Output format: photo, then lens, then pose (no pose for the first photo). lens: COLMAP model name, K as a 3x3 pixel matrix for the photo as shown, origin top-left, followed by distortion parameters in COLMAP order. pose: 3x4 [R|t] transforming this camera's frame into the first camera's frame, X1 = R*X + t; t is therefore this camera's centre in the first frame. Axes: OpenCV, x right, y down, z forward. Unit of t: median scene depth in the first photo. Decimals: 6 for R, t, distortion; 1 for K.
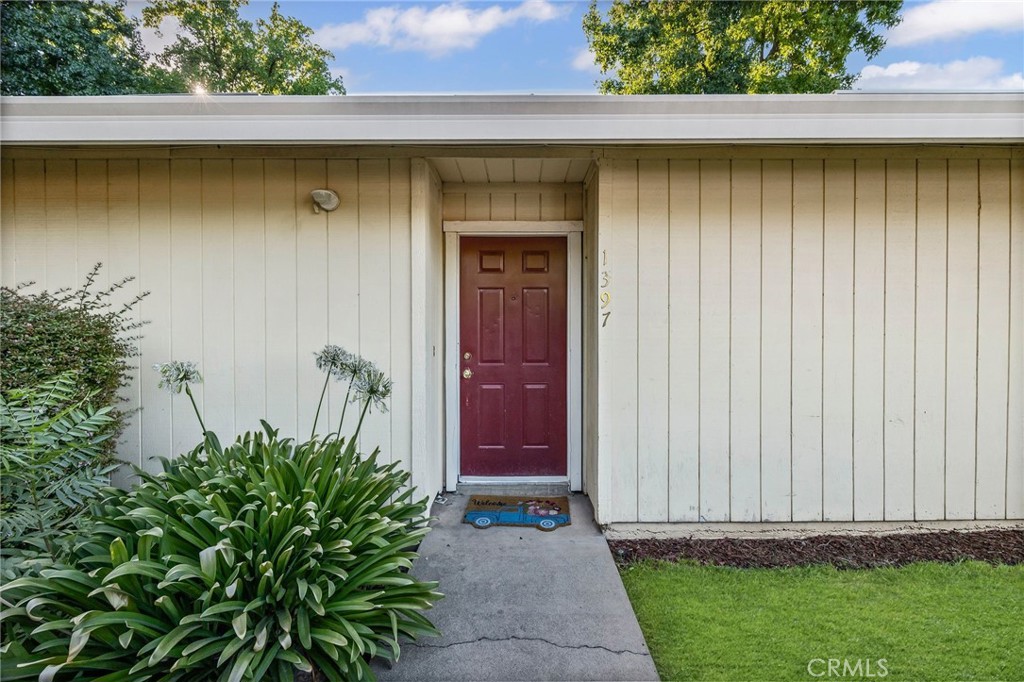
lens RADIAL K [[393.6, 0, 511.9], [0, 393.6, 329.7], [0, 0, 1]] dist [0.000250, -0.000340]
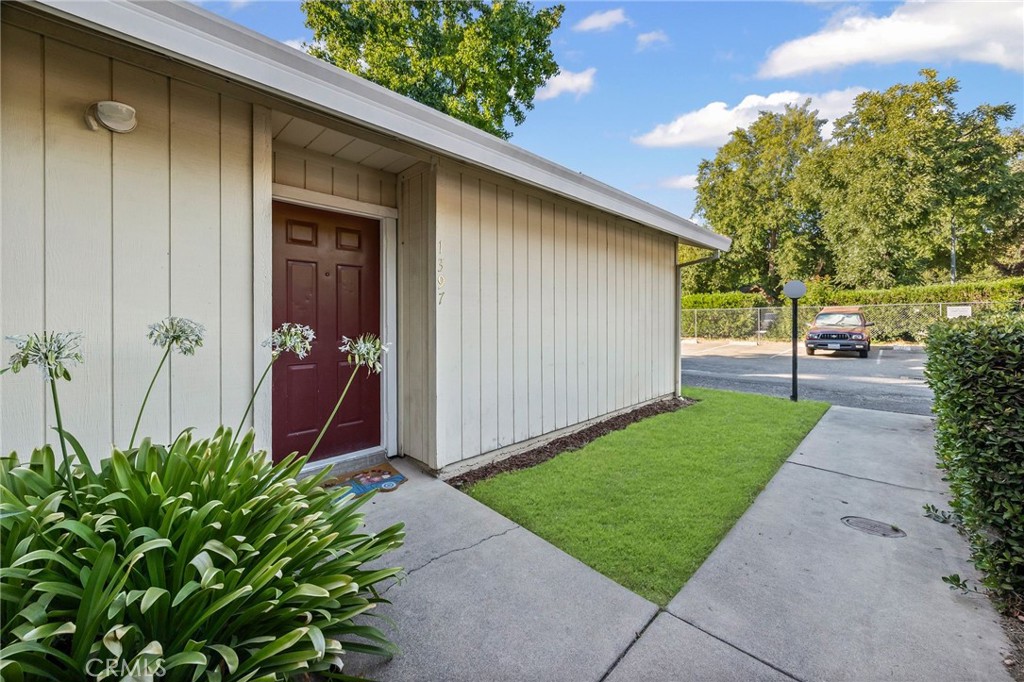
lens RADIAL K [[405.9, 0, 513.7], [0, 405.9, 309.3], [0, 0, 1]] dist [-0.000667, -0.000157]
pose [[0.698530, 0.019783, 0.715307, -0.463771], [-0.005977, 0.999744, -0.021813, 0.030814], [-0.715556, 0.010962, 0.698469, -0.029015]]
